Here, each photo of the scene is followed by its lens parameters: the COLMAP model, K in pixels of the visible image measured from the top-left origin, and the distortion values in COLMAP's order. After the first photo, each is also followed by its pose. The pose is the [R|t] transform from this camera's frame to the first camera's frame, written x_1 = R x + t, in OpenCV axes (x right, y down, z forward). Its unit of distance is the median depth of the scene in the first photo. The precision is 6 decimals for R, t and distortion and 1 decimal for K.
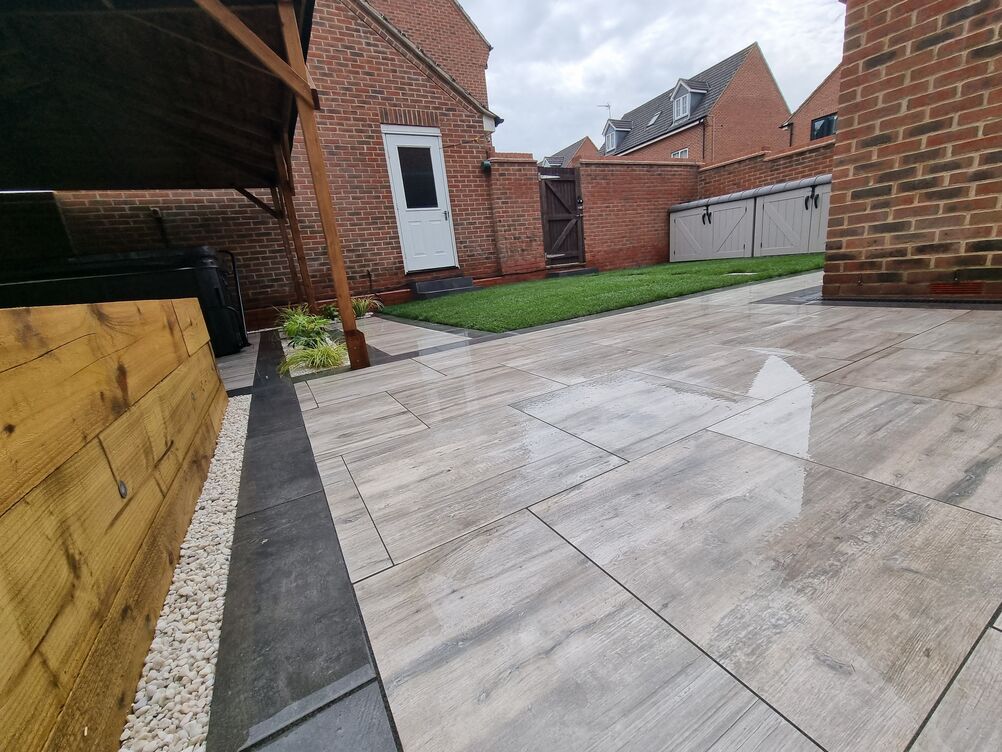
lens RADIAL K [[412.4, 0, 501.1], [0, 412.4, 372.5], [0, 0, 1]] dist [-0.000755, -0.000717]
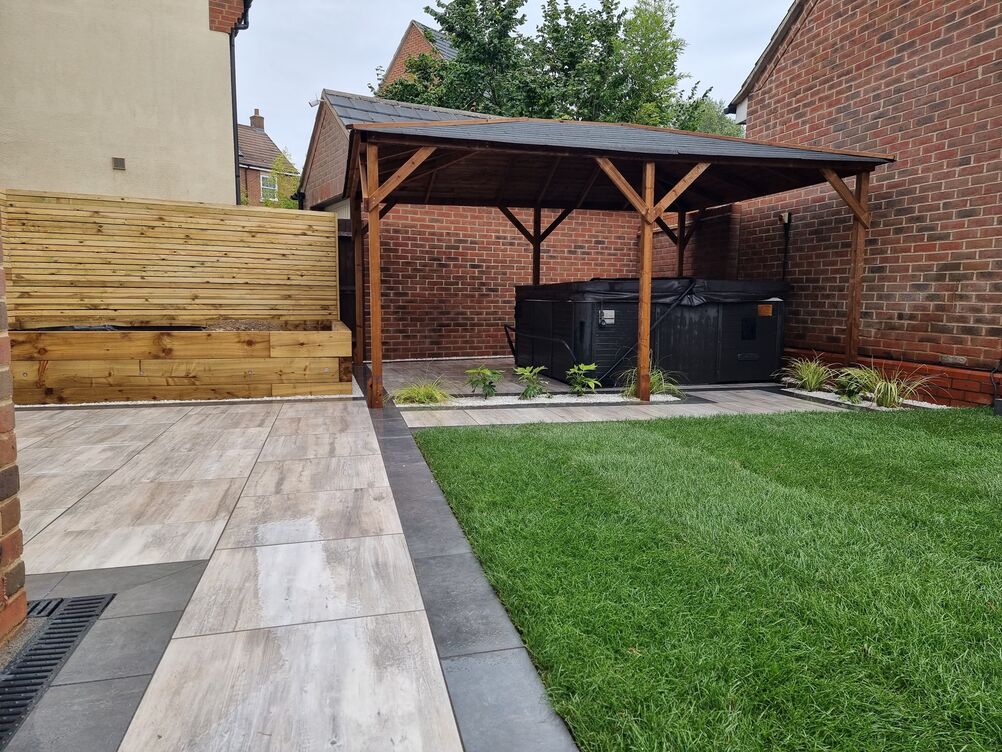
lens RADIAL K [[689.7, 0, 501.2], [0, 689.7, 370.0], [0, 0, 1]] dist [0.076221, -0.054949]
pose [[-0.275799, 0.214863, -0.936893, 0.671068], [-0.218523, 0.935159, 0.278793, -0.356406], [0.936046, 0.281624, -0.210964, 0.818760]]
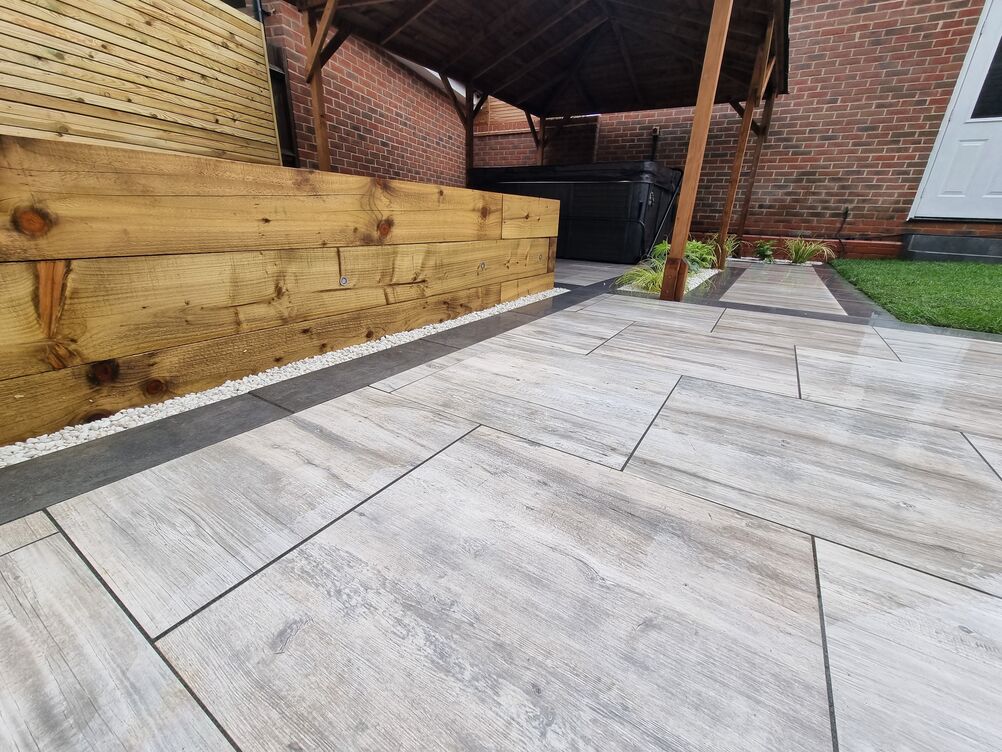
lens RADIAL K [[412.4, 0, 505.0], [0, 412.4, 375.7], [0, 0, 1]] dist [-0.000755, -0.000717]
pose [[0.465492, 0.437326, -0.769456, 0.137498], [-0.307427, 0.895153, 0.322785, -0.021126], [0.829943, 0.086298, 0.551132, 0.080137]]
